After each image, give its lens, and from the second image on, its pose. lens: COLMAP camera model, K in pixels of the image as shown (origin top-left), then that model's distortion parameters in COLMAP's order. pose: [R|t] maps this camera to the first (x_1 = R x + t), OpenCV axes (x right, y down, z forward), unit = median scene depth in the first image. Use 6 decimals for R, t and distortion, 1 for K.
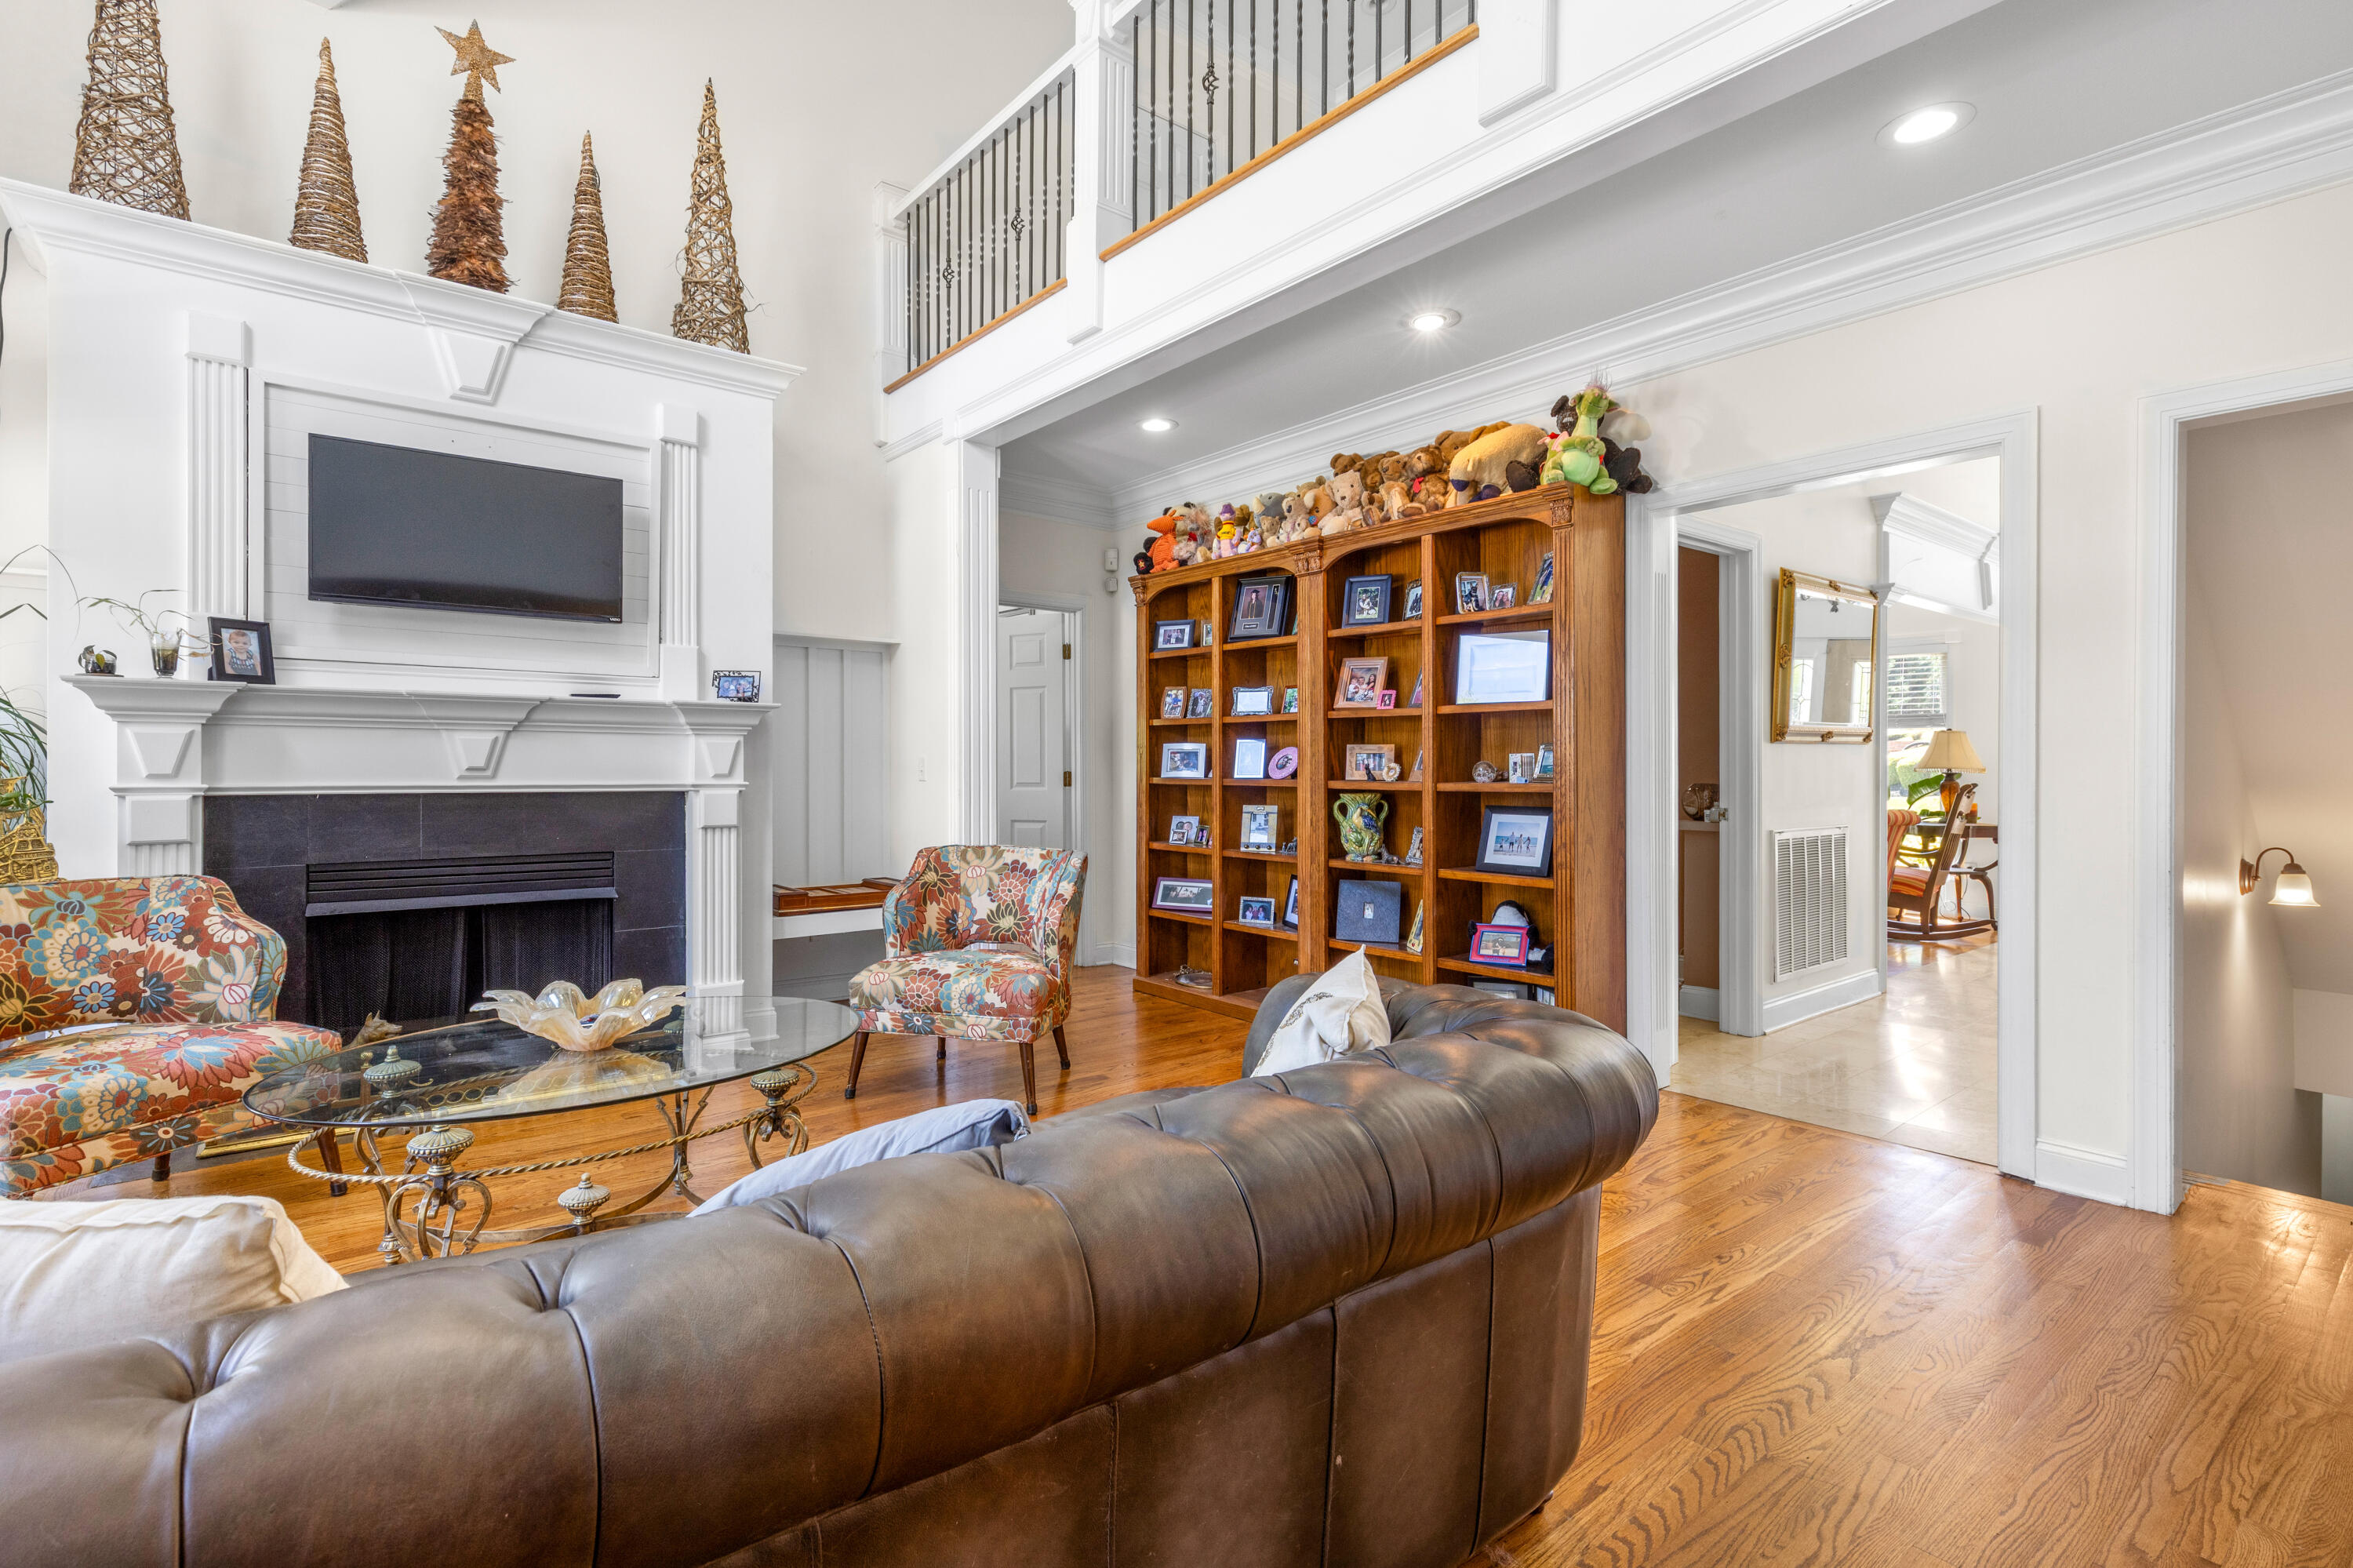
lens RADIAL K [[1089.6, 0, 1173.5], [0, 1089.6, 777.5], [0, 0, 1]] dist [0.011048, -0.003159]
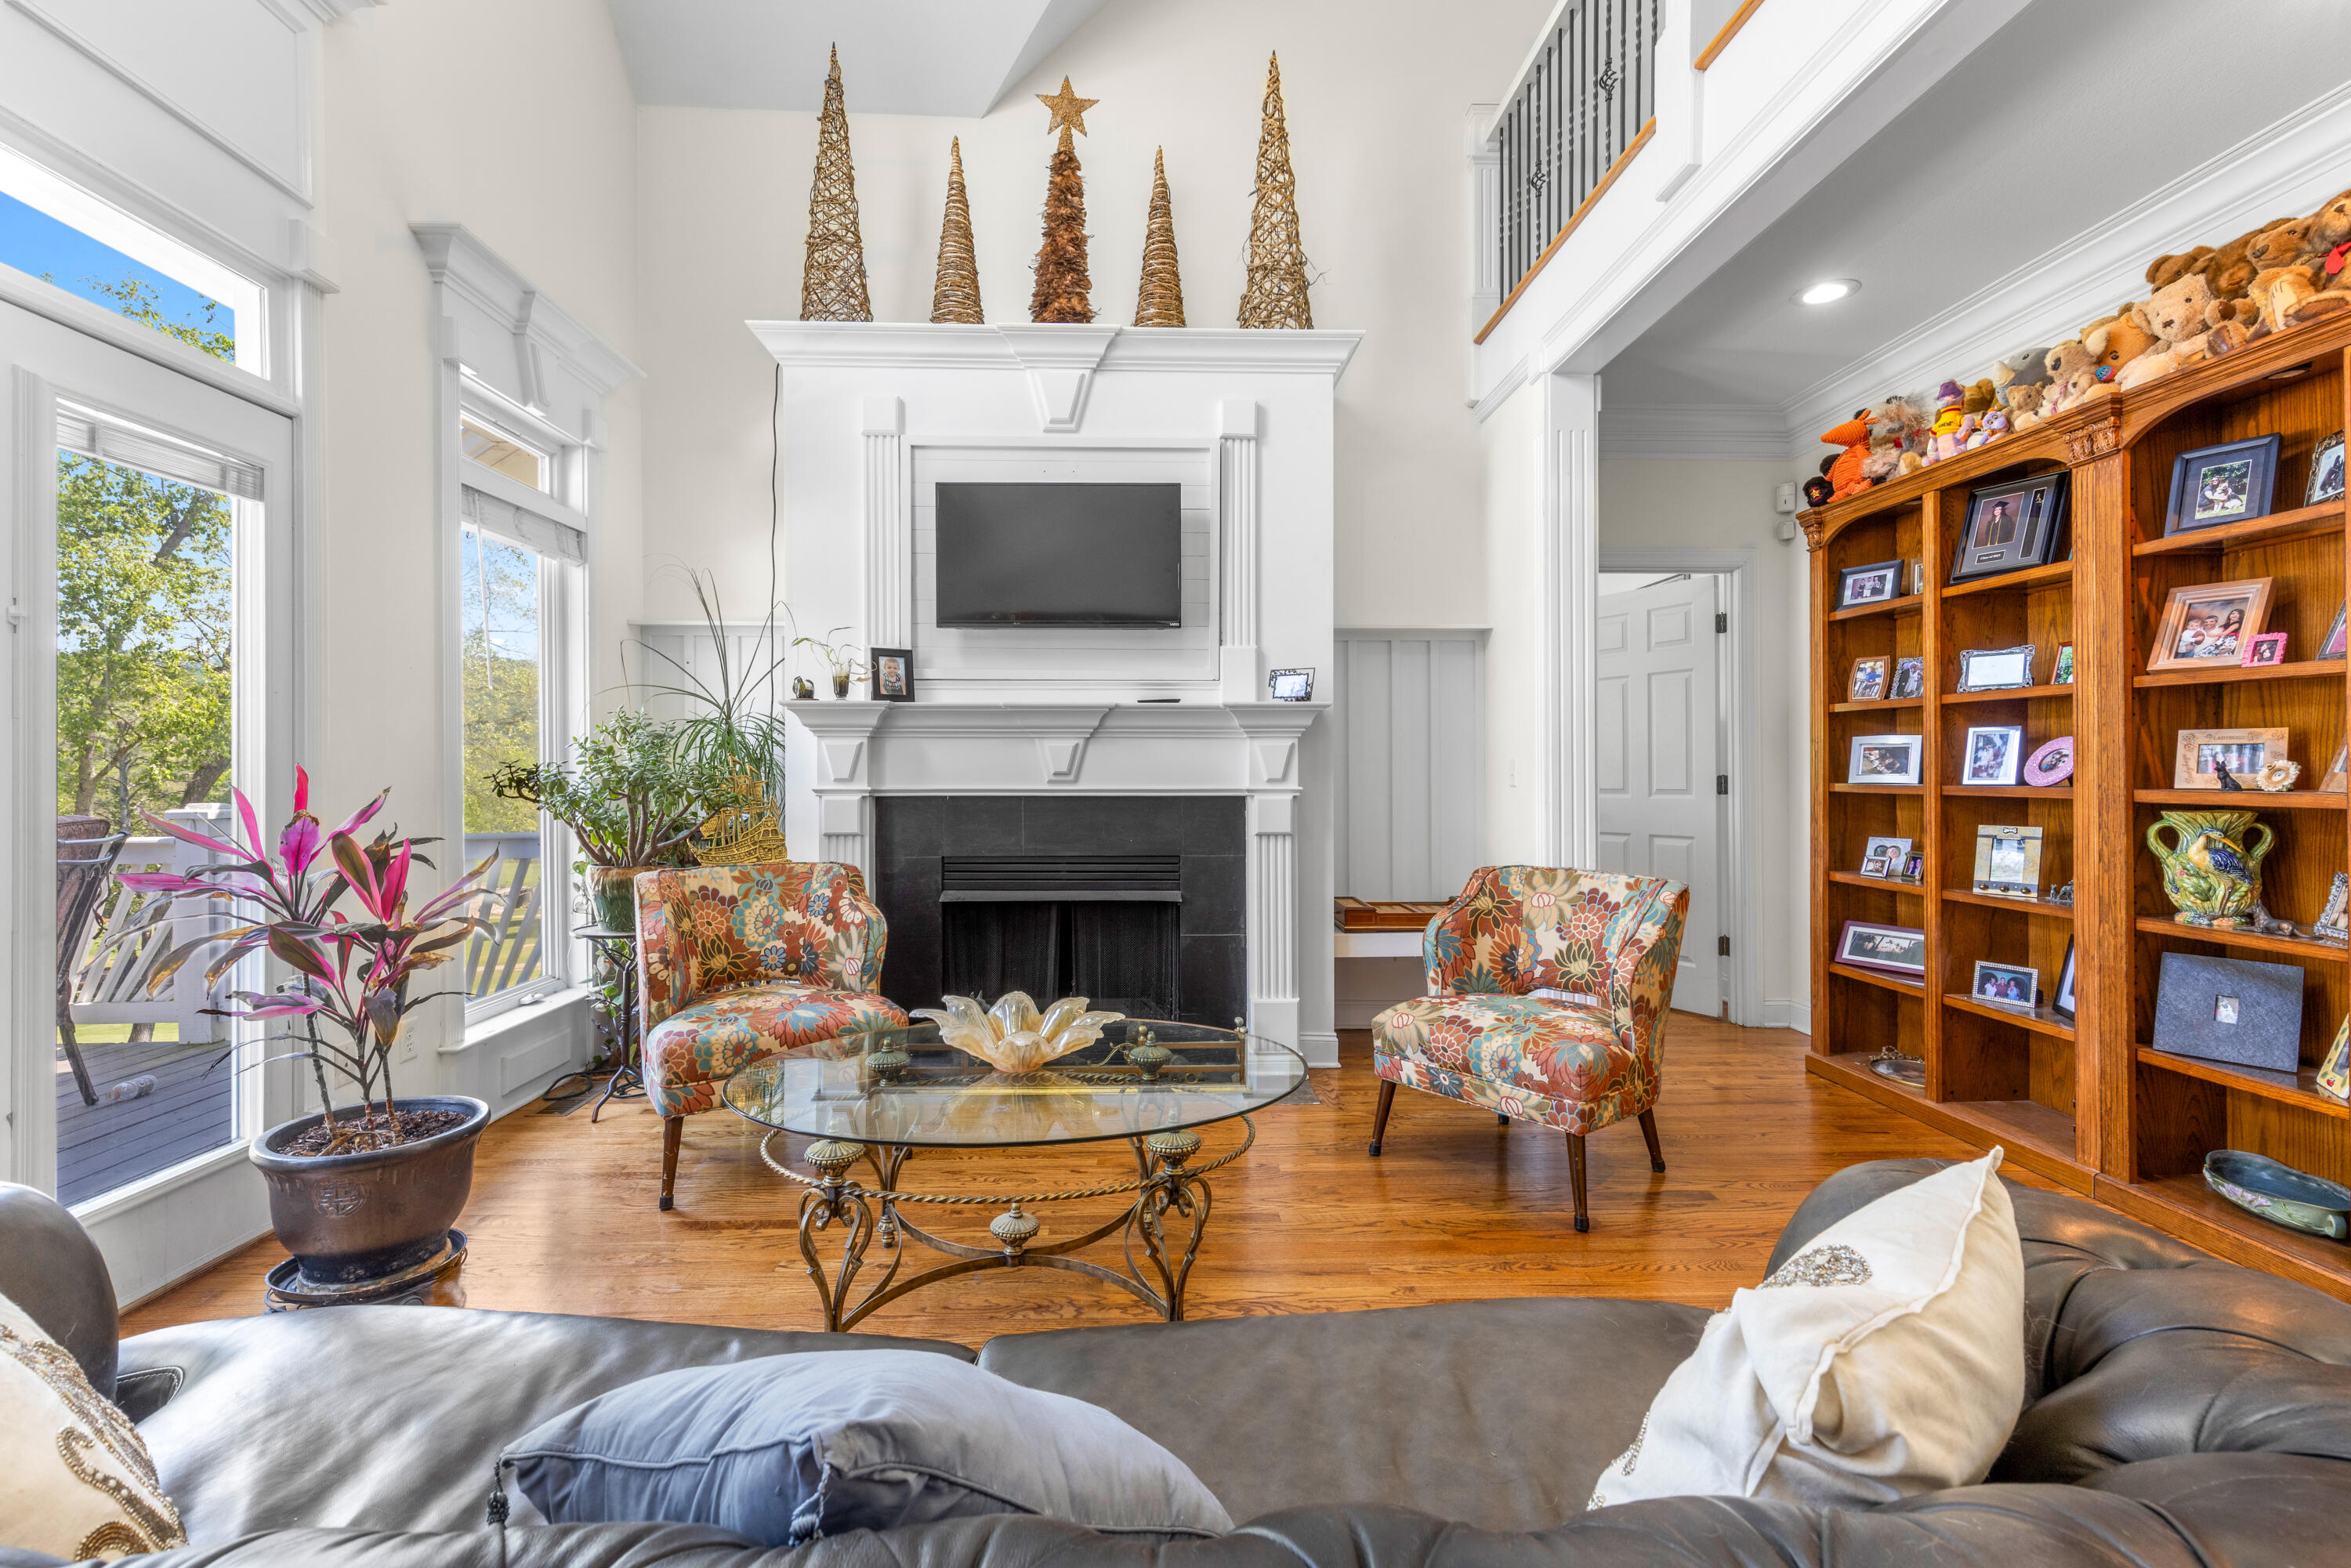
lens RADIAL K [[1088.6, 0, 1173.5], [0, 1088.6, 777.9], [0, 0, 1]] dist [0.011048, -0.003159]
pose [[0.804041, 0.000107, -0.594574, 0.077126], [-0.002332, 0.999993, -0.002974, -0.000605], [0.594569, 0.003778, 0.804036, 0.190713]]
